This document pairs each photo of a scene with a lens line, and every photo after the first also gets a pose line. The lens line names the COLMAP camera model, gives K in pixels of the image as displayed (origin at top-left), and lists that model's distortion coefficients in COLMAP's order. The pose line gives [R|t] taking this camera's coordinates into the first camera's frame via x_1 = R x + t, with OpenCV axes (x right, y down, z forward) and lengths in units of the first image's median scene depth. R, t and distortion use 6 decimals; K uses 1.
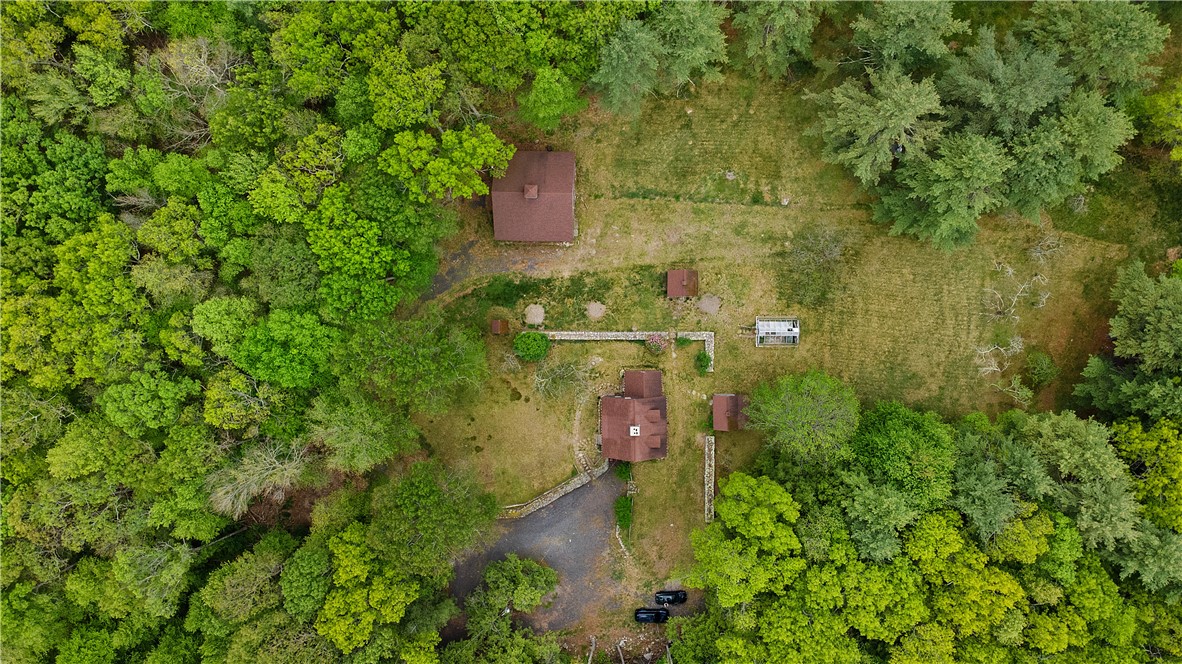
lens RADIAL K [[860.1, 0, 594.0], [0, 860.1, 339.9], [0, 0, 1]] dist [0.042794, 0.010534]
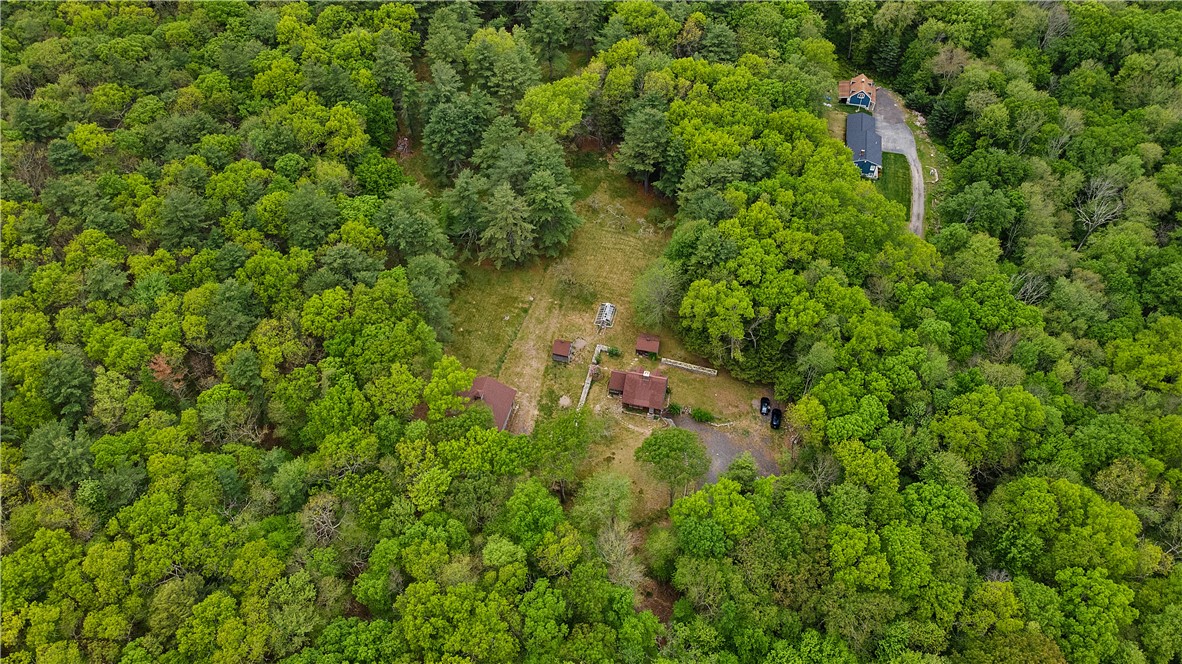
lens RADIAL K [[860.1, 0, 586.1], [0, 860.1, 336.8], [0, 0, 1]] dist [0.042794, 0.010534]
pose [[0.240401, -0.713258, 0.658385, -0.903393], [0.970630, 0.170222, -0.170004, 0.239304], [0.009185, 0.679918, 0.733231, -0.172873]]
